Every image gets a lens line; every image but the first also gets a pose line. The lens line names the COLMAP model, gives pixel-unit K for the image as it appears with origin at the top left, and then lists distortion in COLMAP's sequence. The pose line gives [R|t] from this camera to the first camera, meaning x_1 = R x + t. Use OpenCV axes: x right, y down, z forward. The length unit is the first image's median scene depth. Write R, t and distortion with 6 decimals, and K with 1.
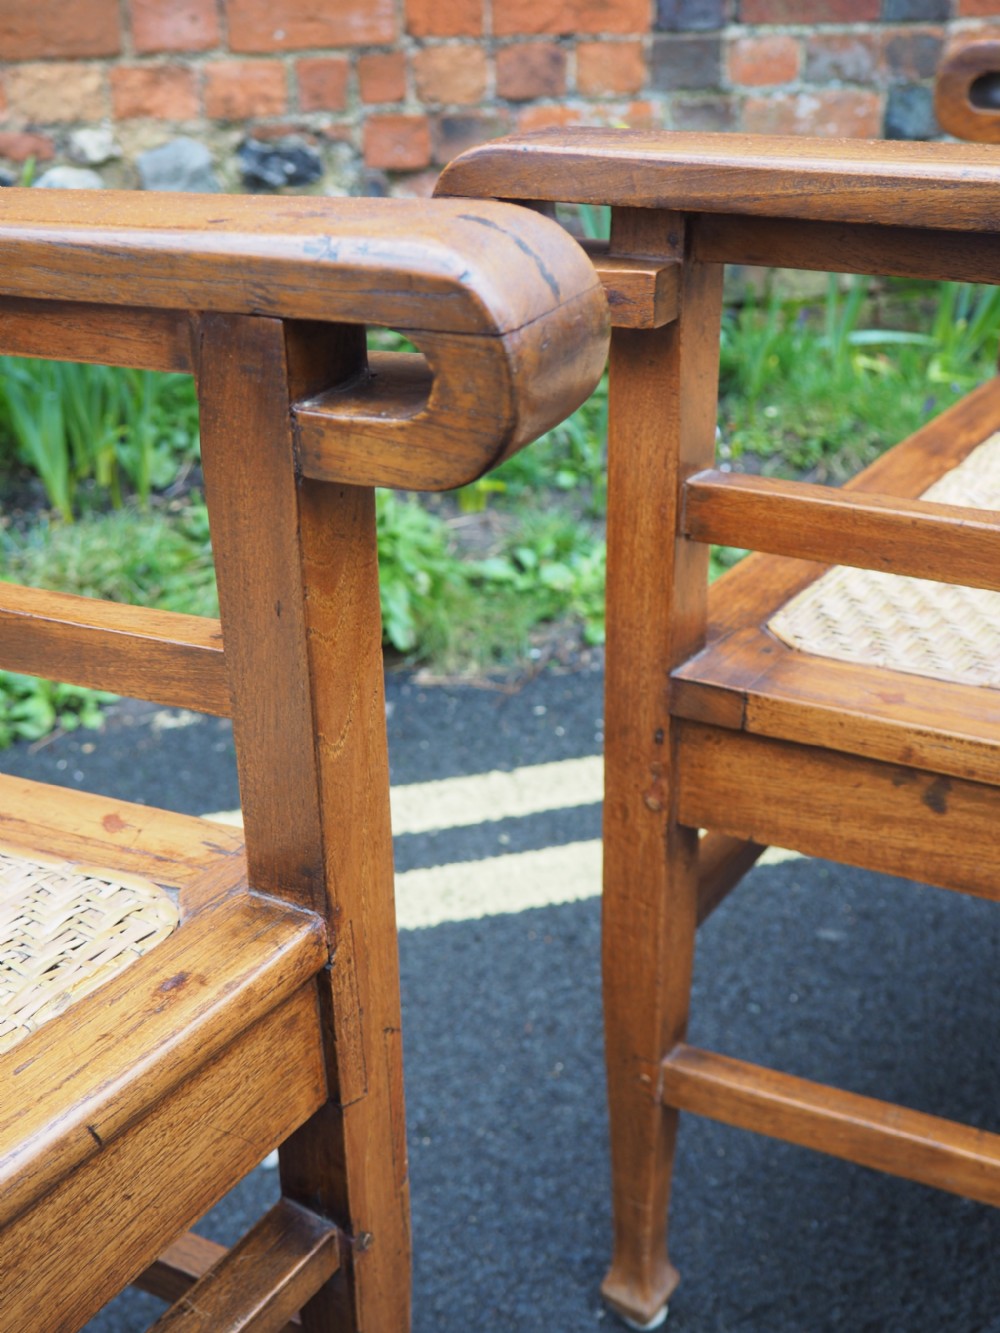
lens RADIAL K [[1485.8, 0, 499.7], [0, 1485.8, 688.6], [0, 0, 1]] dist [0.005839, 0.000000]
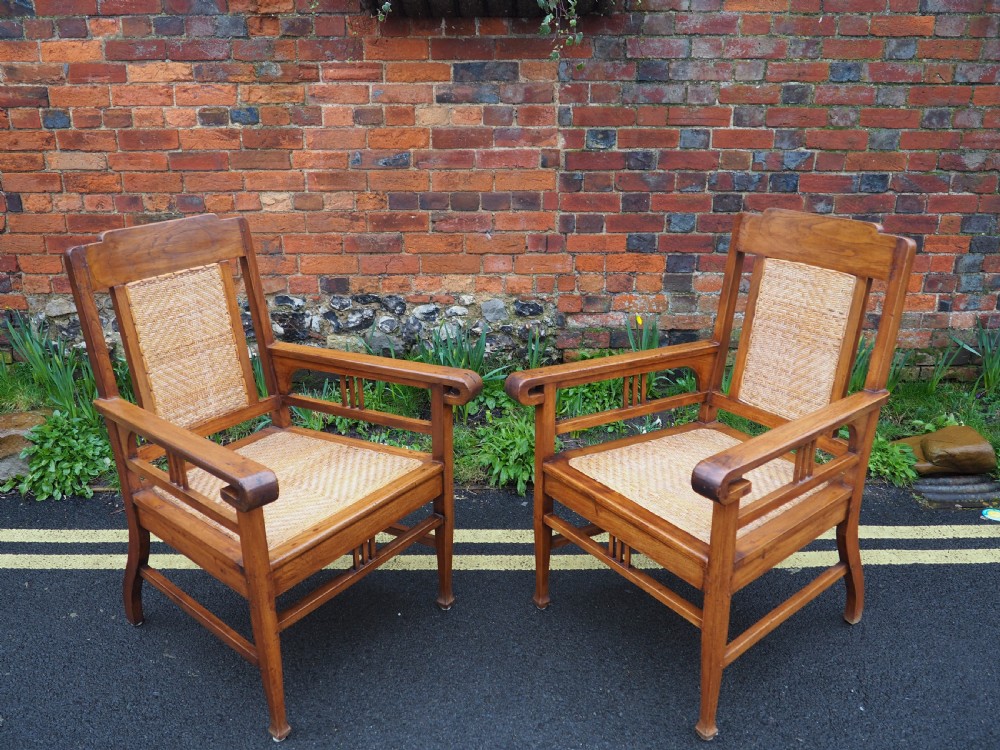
lens RADIAL K [[839.7, 0, 500.8], [0, 839.7, 370.2], [0, 0, 1]] dist [-0.057709, 0.027951]
pose [[0.963086, 0.107163, -0.246945, 0.223389], [-0.135949, 0.985390, -0.102584, -0.059365], [0.232344, 0.132369, 0.963584, -0.590416]]
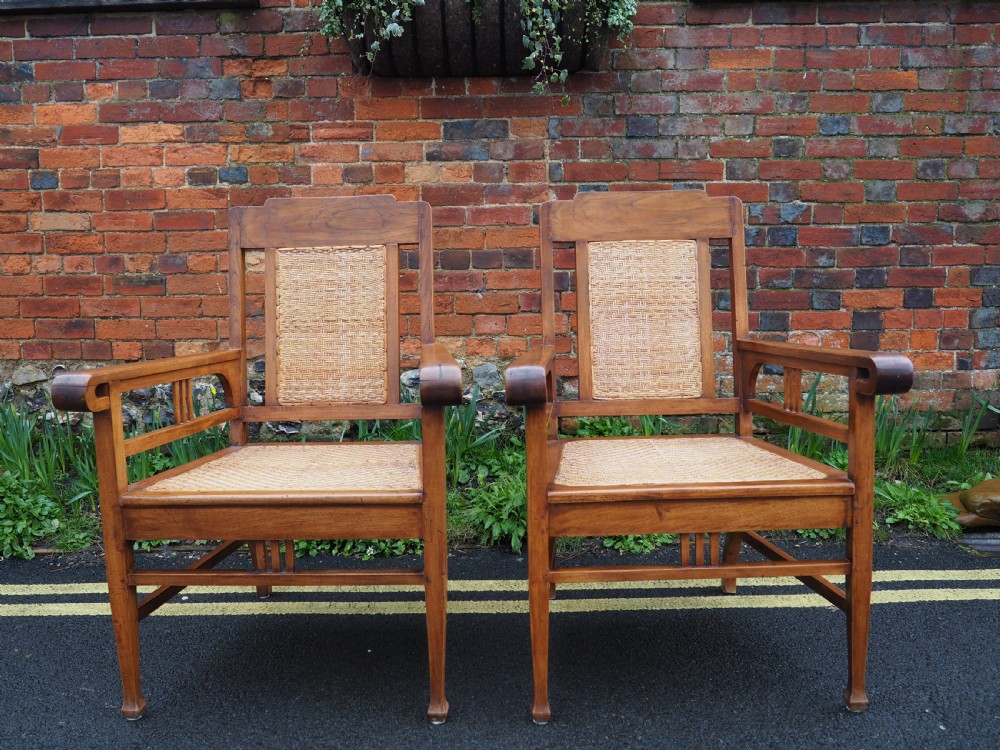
lens RADIAL K [[839.7, 0, 498.6], [0, 839.7, 369.6], [0, 0, 1]] dist [-0.057709, 0.027951]
pose [[0.962671, 0.036372, -0.268219, 0.229645], [-0.127812, 0.934581, -0.331997, 0.164848], [0.238597, 0.353886, 0.904343, -0.421012]]
